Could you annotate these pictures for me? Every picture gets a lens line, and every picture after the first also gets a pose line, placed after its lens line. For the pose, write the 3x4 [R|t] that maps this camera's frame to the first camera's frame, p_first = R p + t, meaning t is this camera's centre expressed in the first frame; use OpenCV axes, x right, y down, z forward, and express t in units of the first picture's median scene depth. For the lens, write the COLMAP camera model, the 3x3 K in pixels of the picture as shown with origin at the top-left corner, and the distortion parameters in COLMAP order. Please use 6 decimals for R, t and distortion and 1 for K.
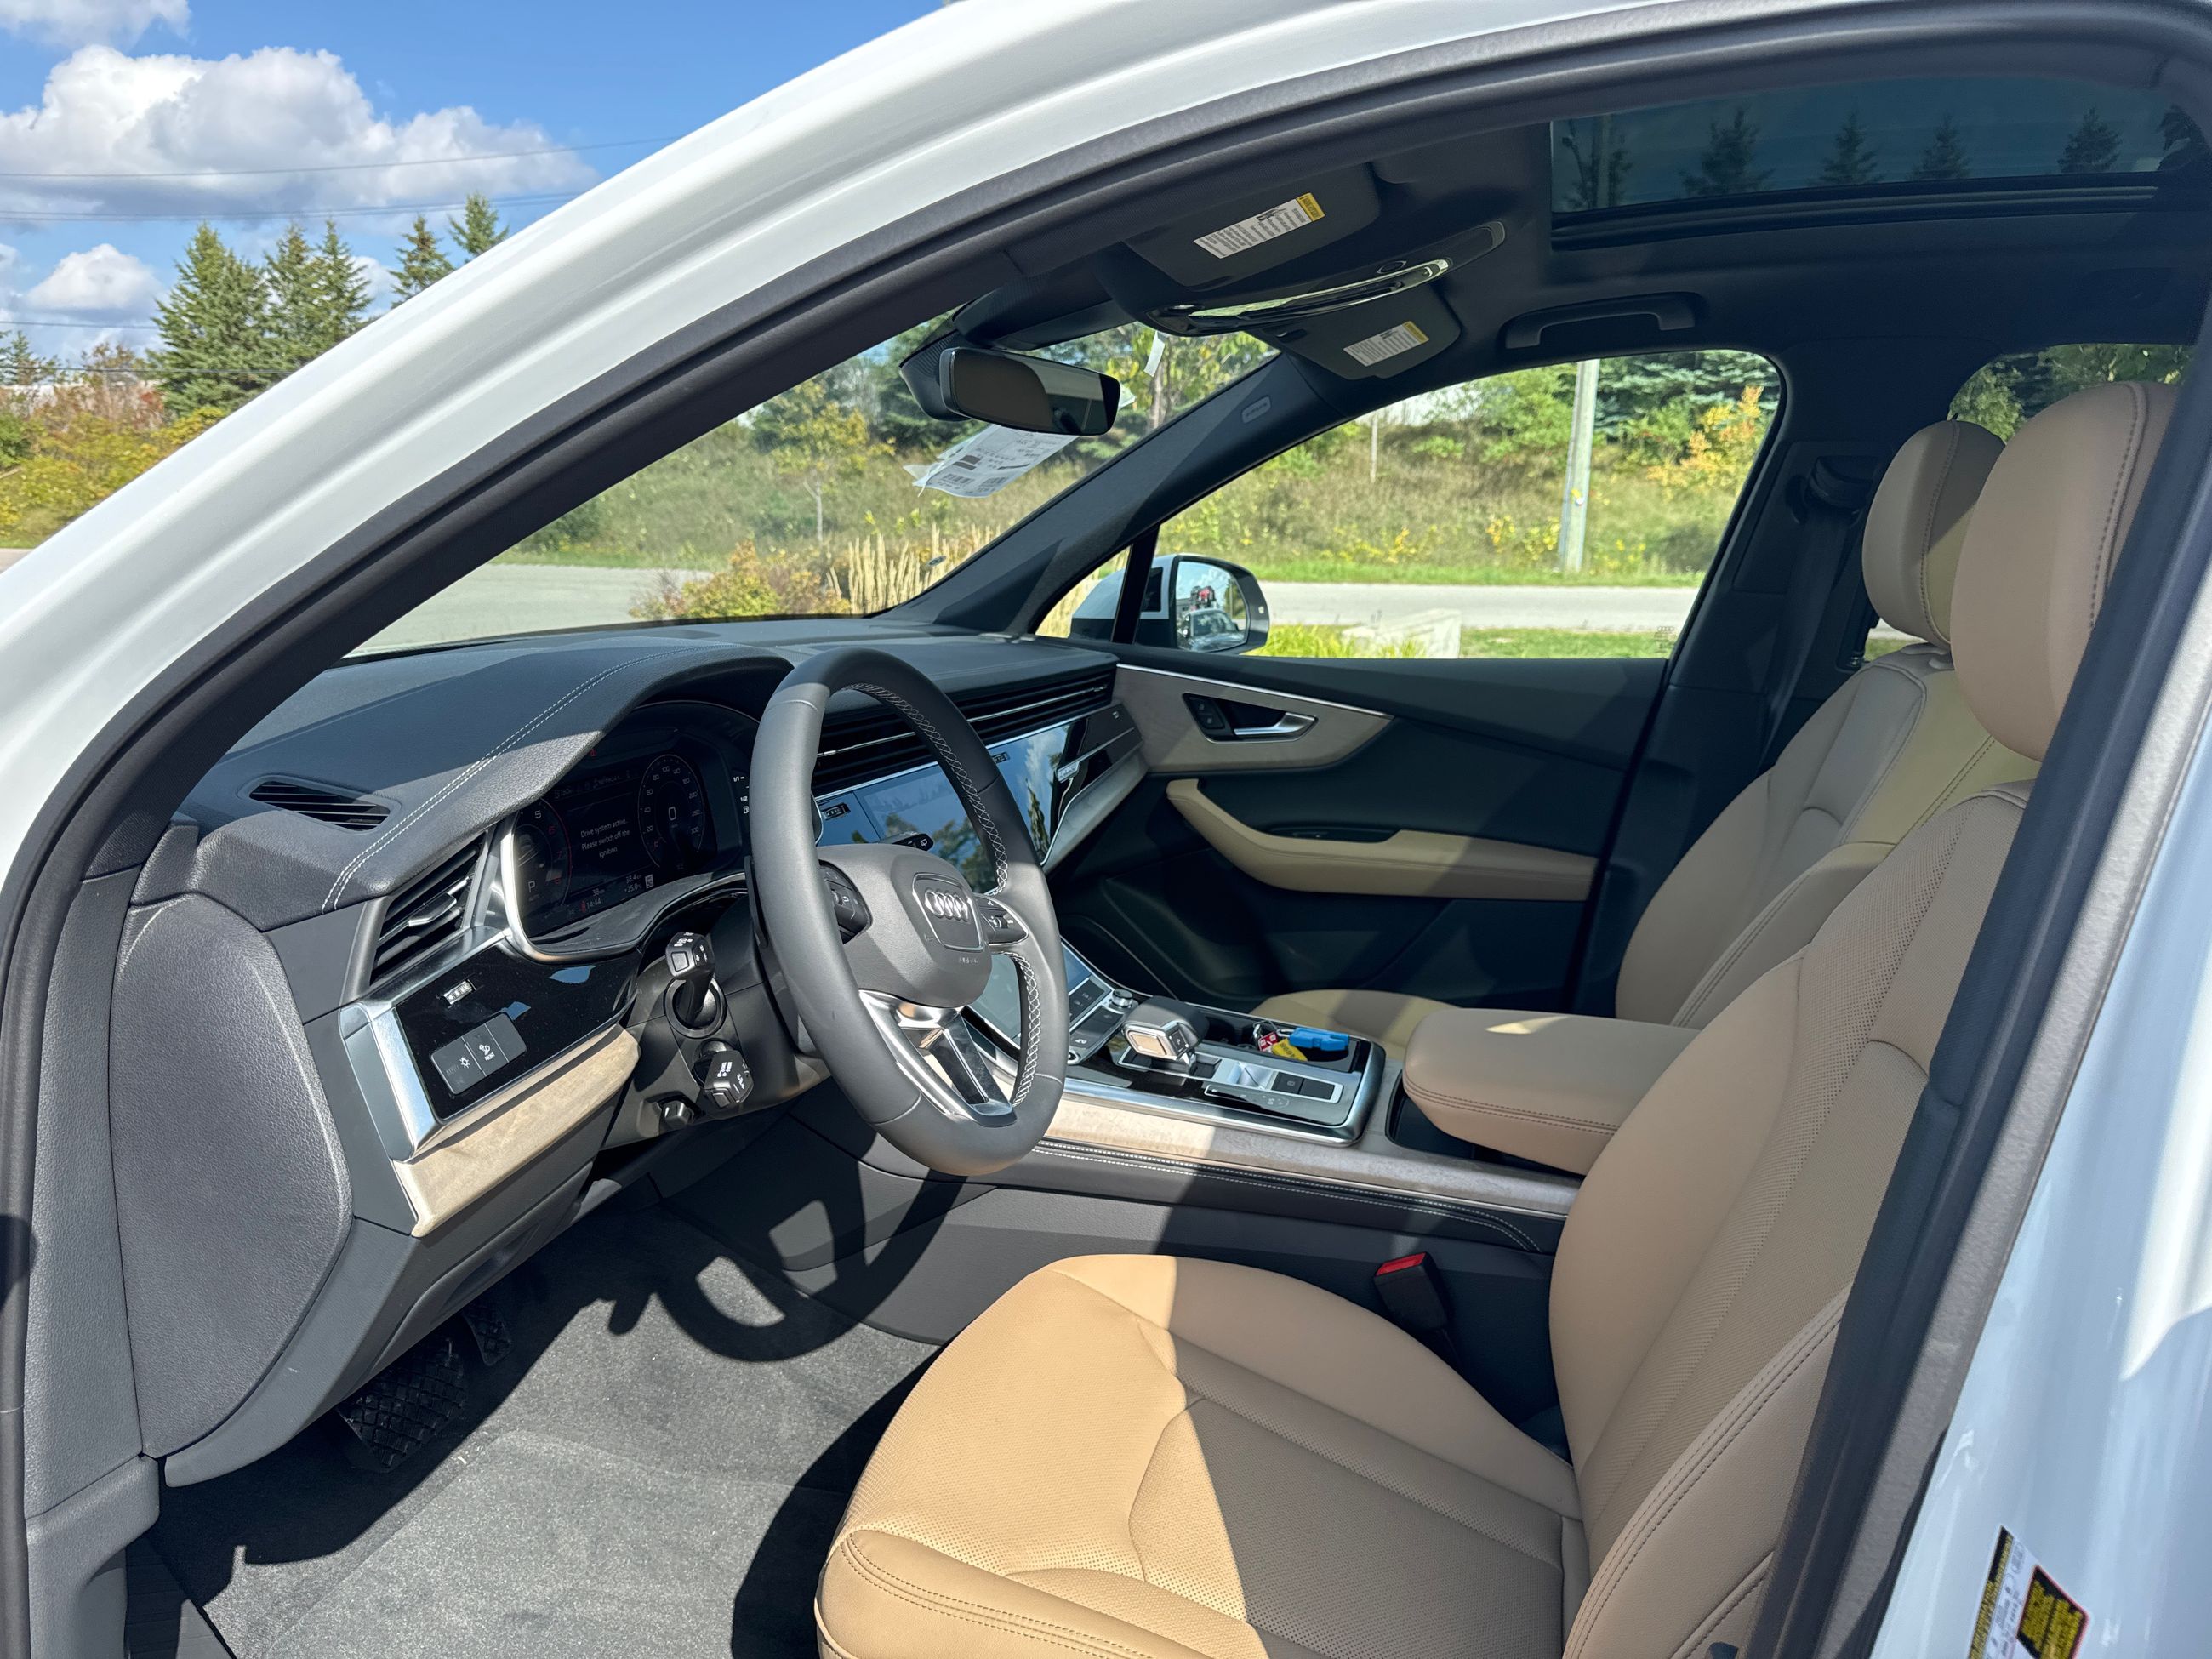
lens RADIAL K [[1559.9, 0, 1110.2], [0, 1559.9, 831.3], [0, 0, 1]] dist [0.077667, -0.087314]
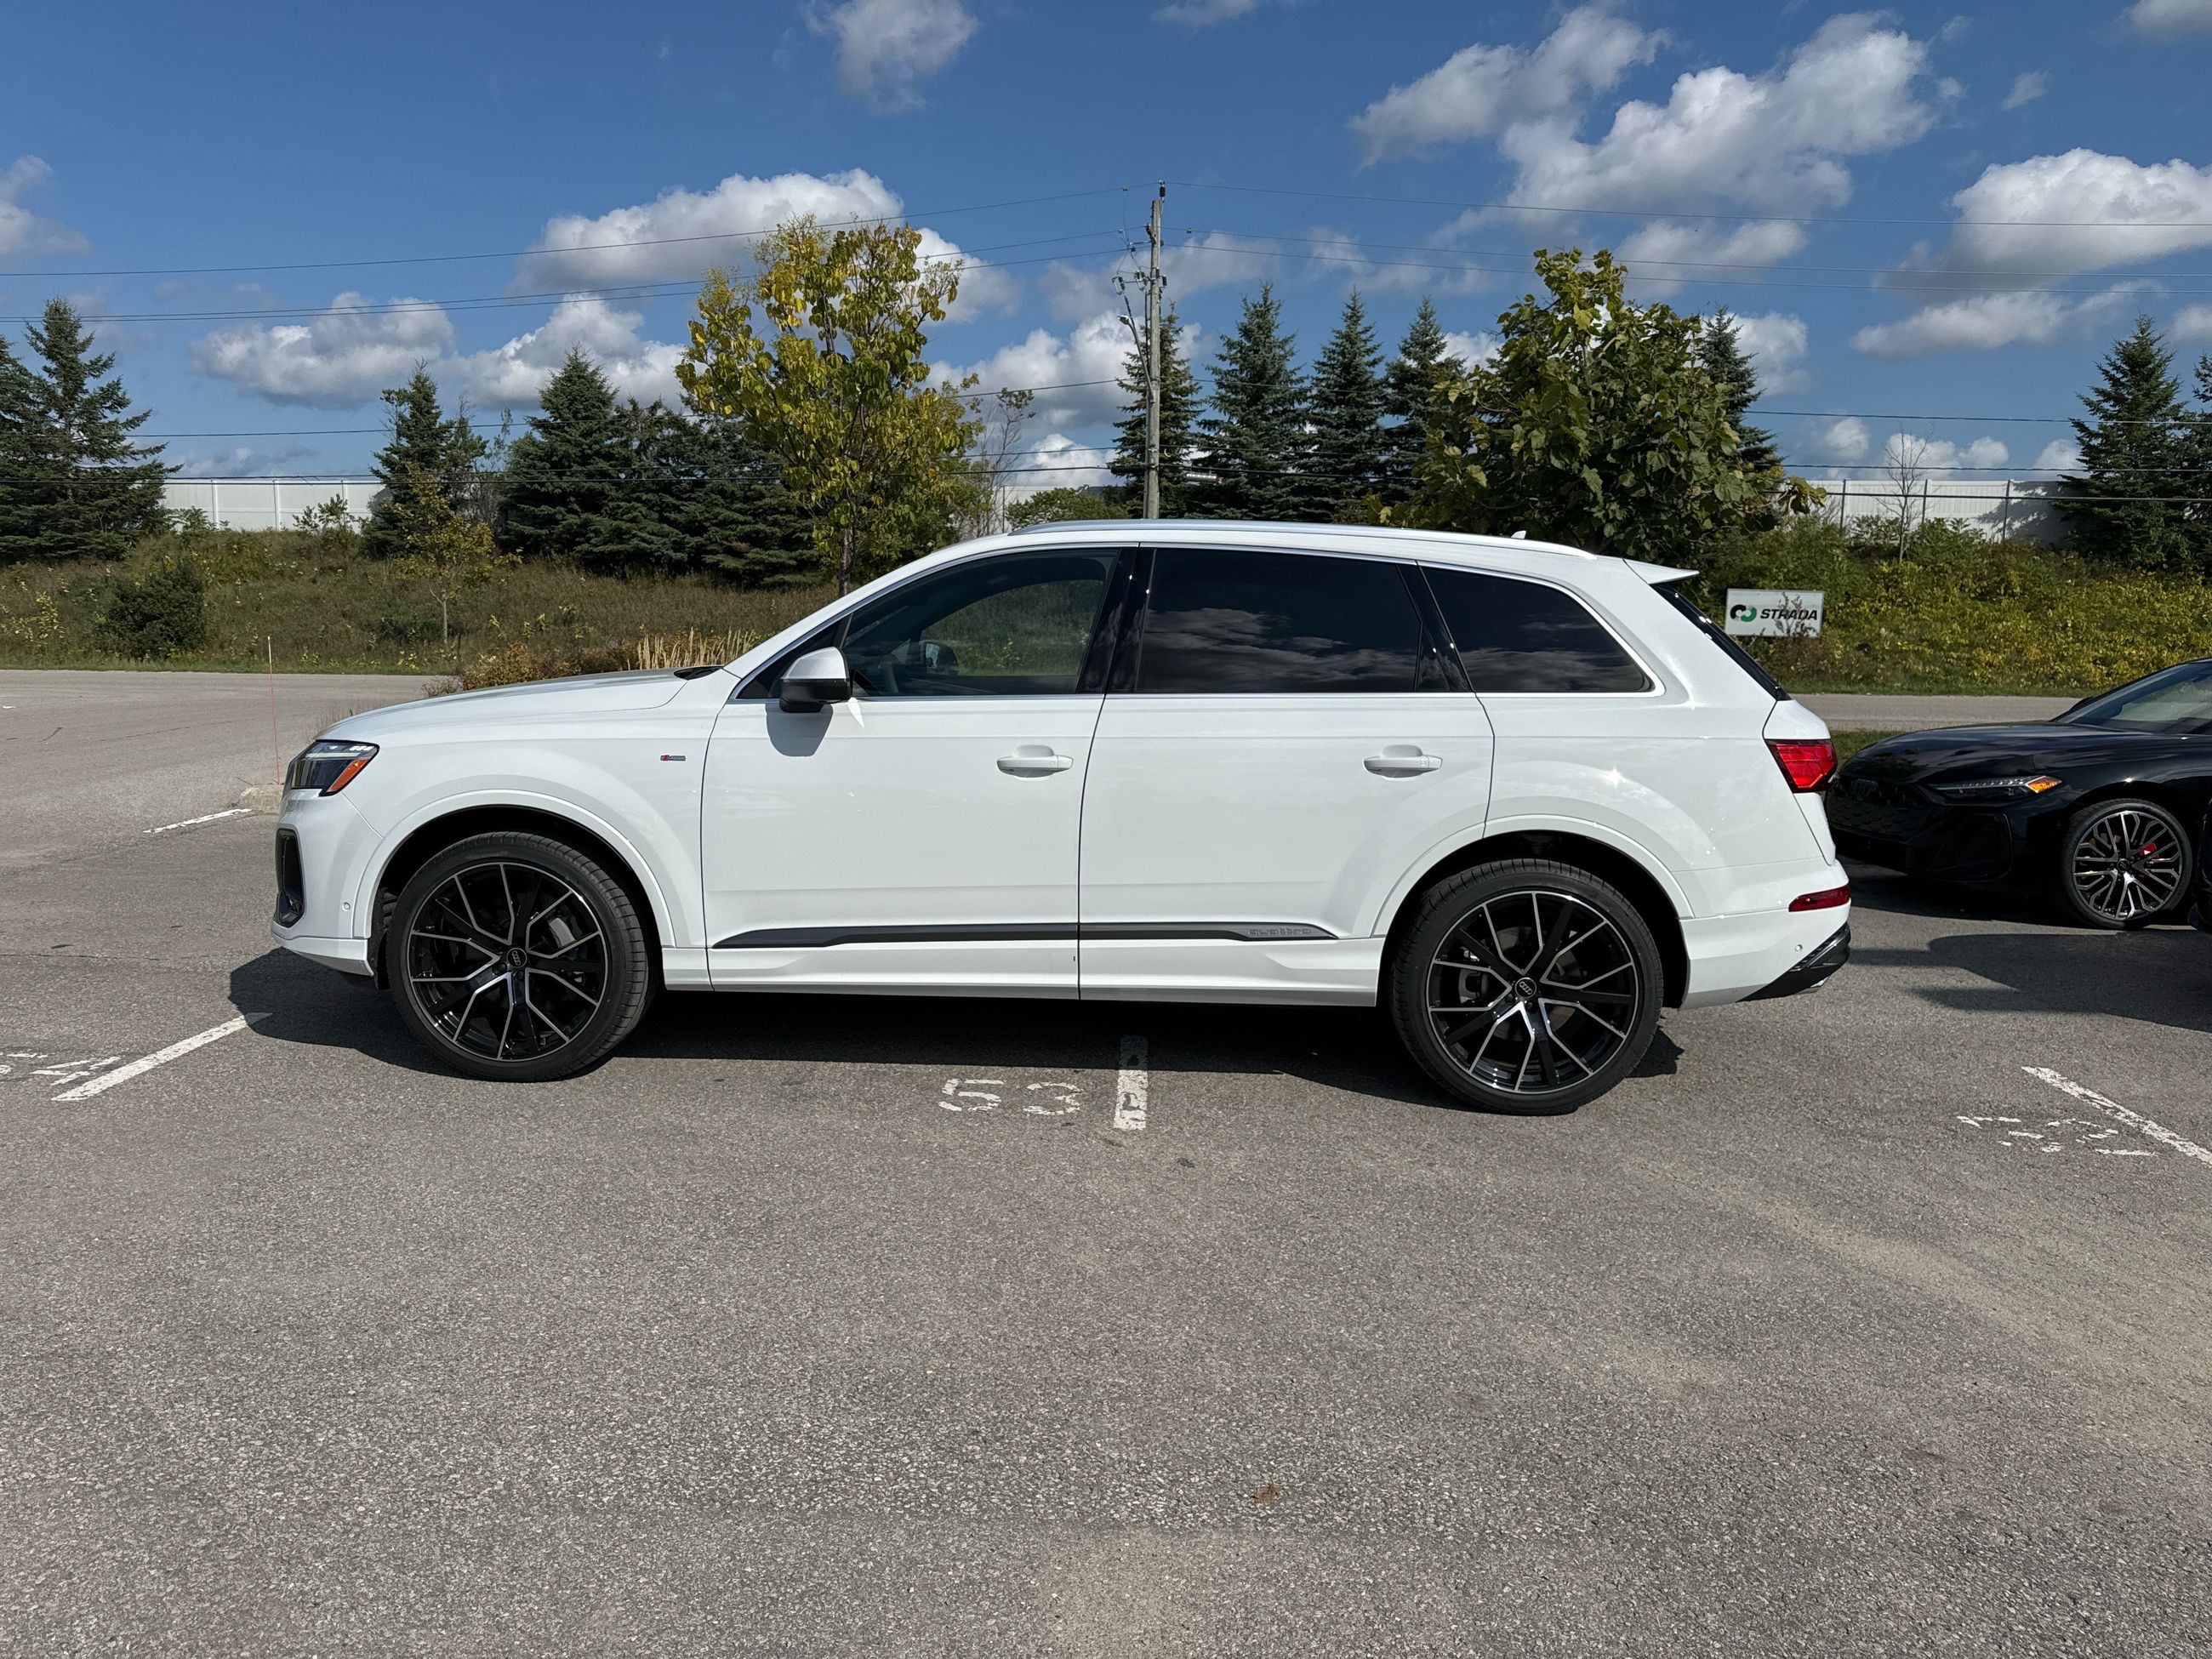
lens RADIAL K [[1561.5, 0, 1102.8], [0, 1561.5, 818.0], [0, 0, 1]] dist [0.073810, -0.090308]
pose [[0.970084, -0.027052, 0.241257, -0.023104], [0.045417, 0.996450, -0.070889, 0.020697], [-0.238483, 0.079726, 0.967869, -0.102905]]
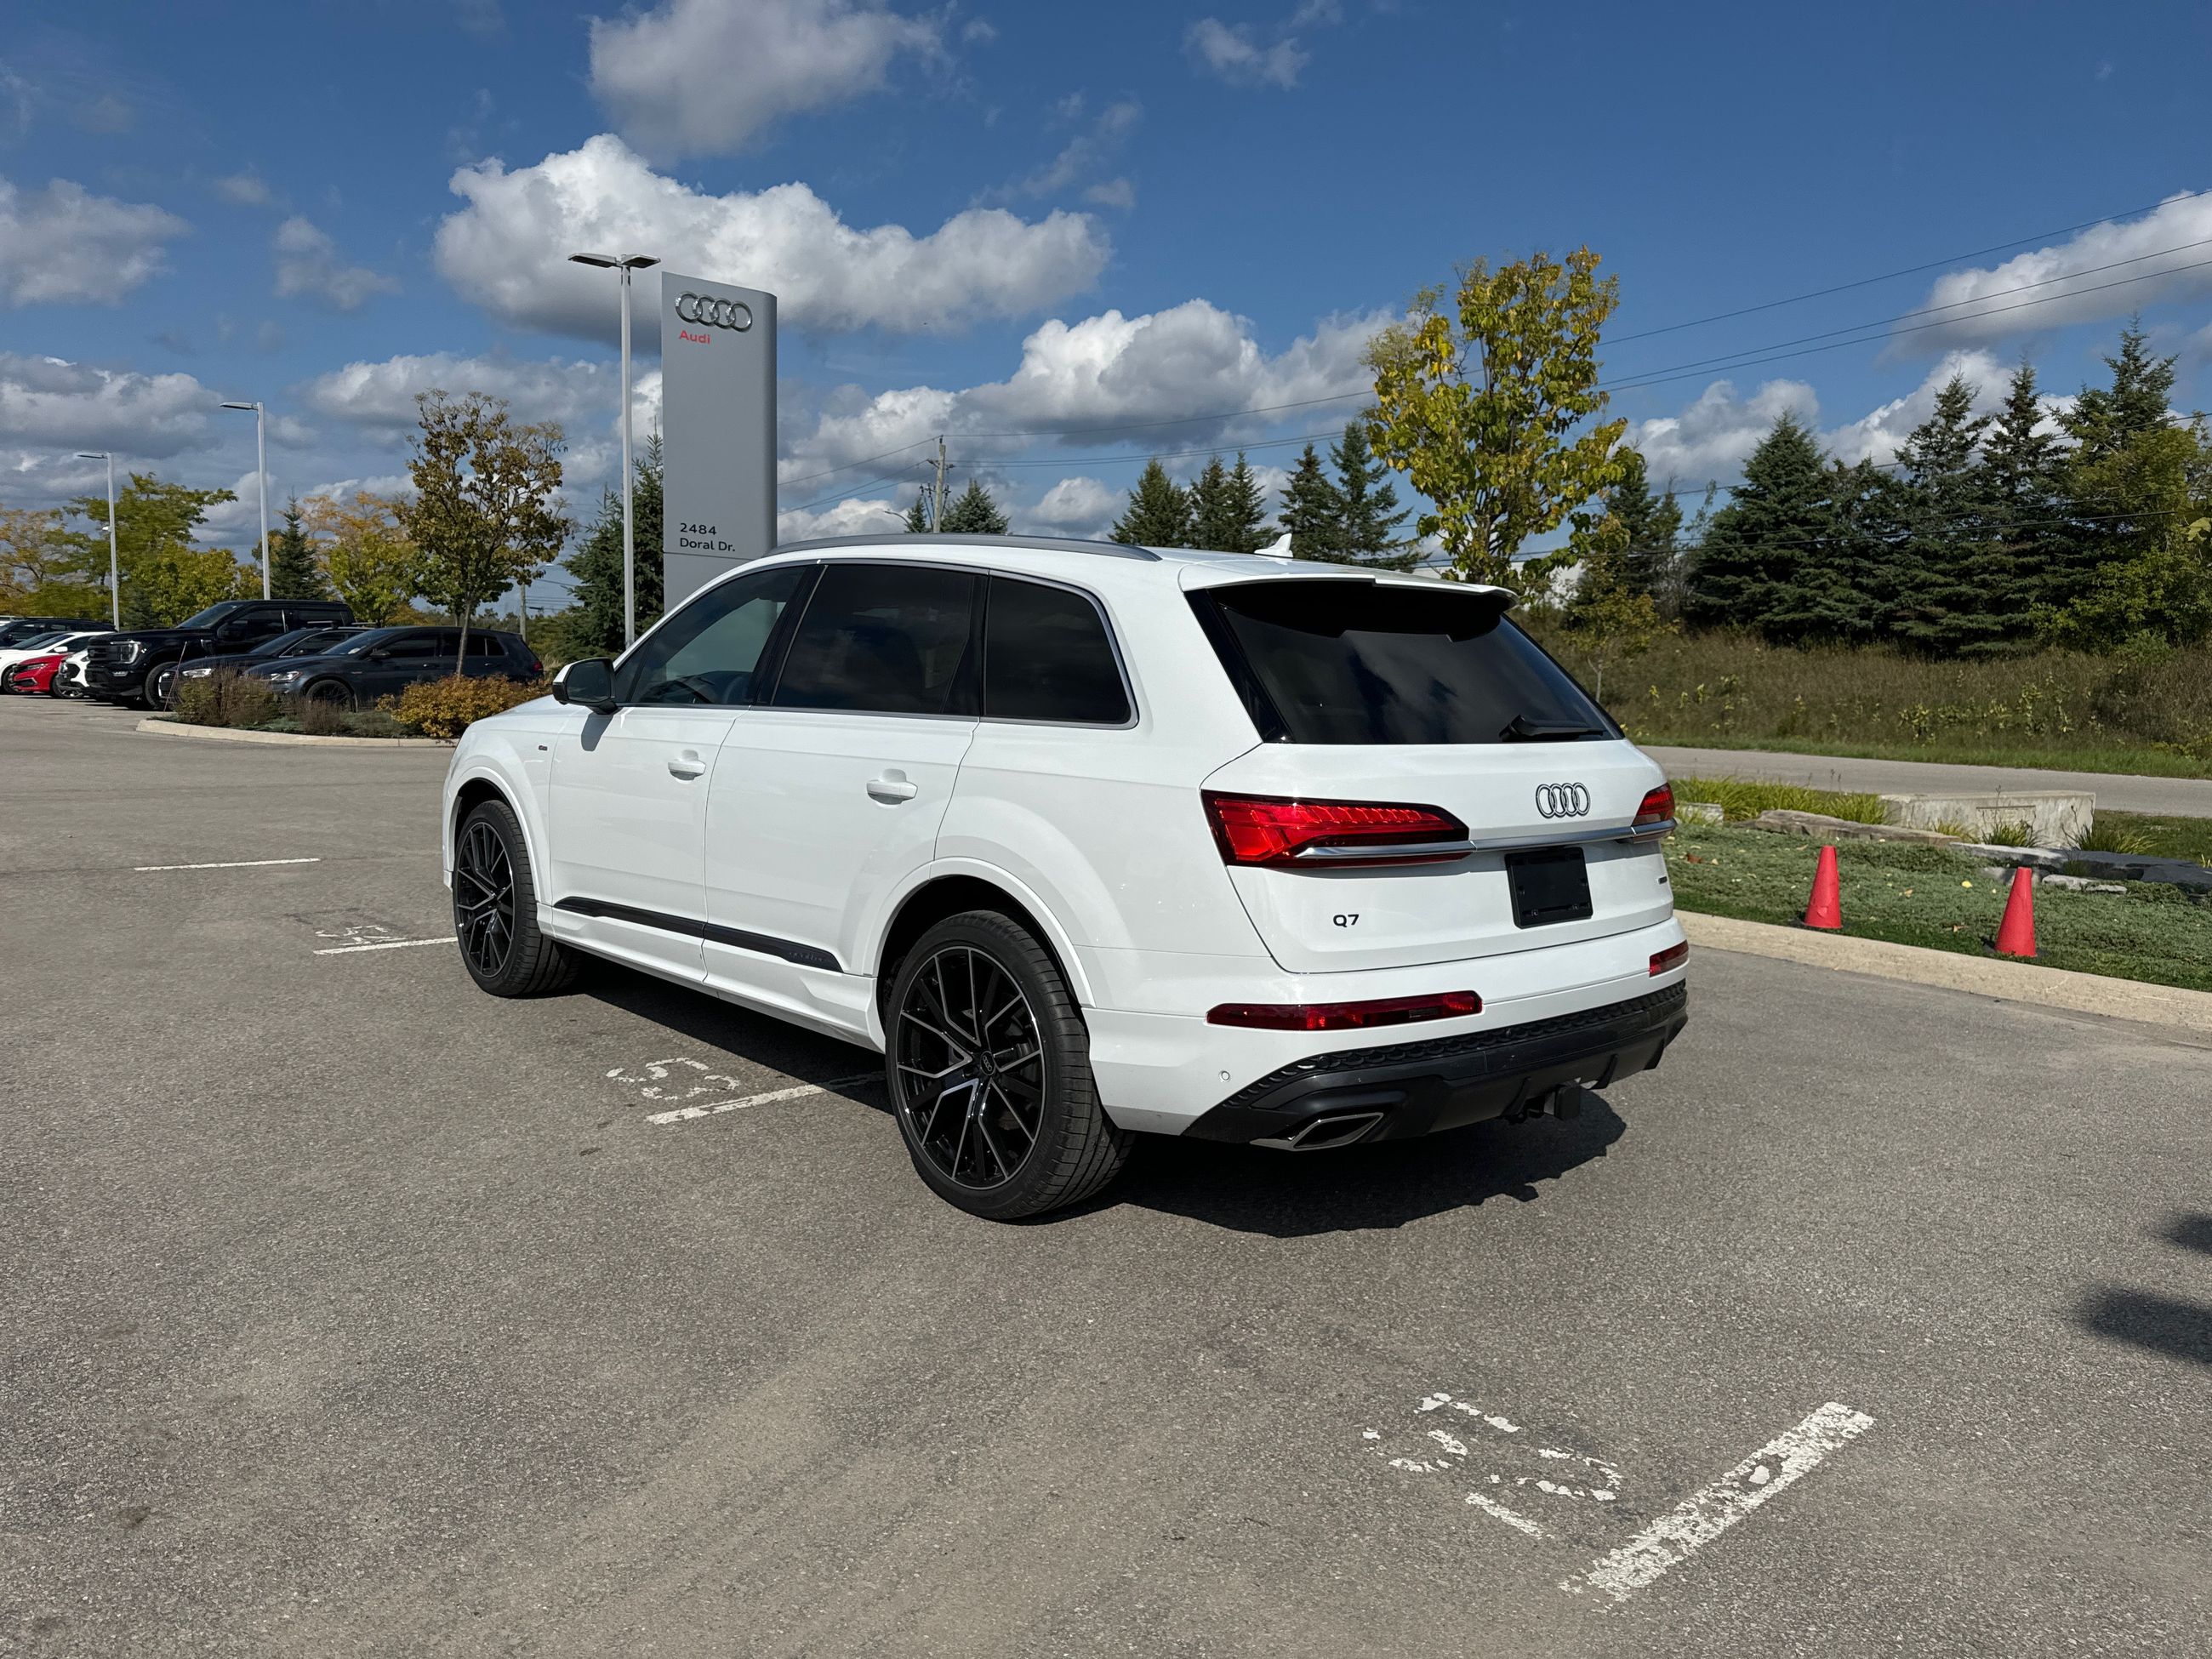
lens RADIAL K [[1566.3, 0, 1098.2], [0, 1566.3, 827.2], [0, 0, 1]] dist [0.070317, -0.097197]
pose [[0.851426, 0.068351, -0.520002, 0.097850], [-0.127324, 0.988749, -0.078509, 0.018476], [0.508785, 0.133053, 0.850549, -0.078408]]
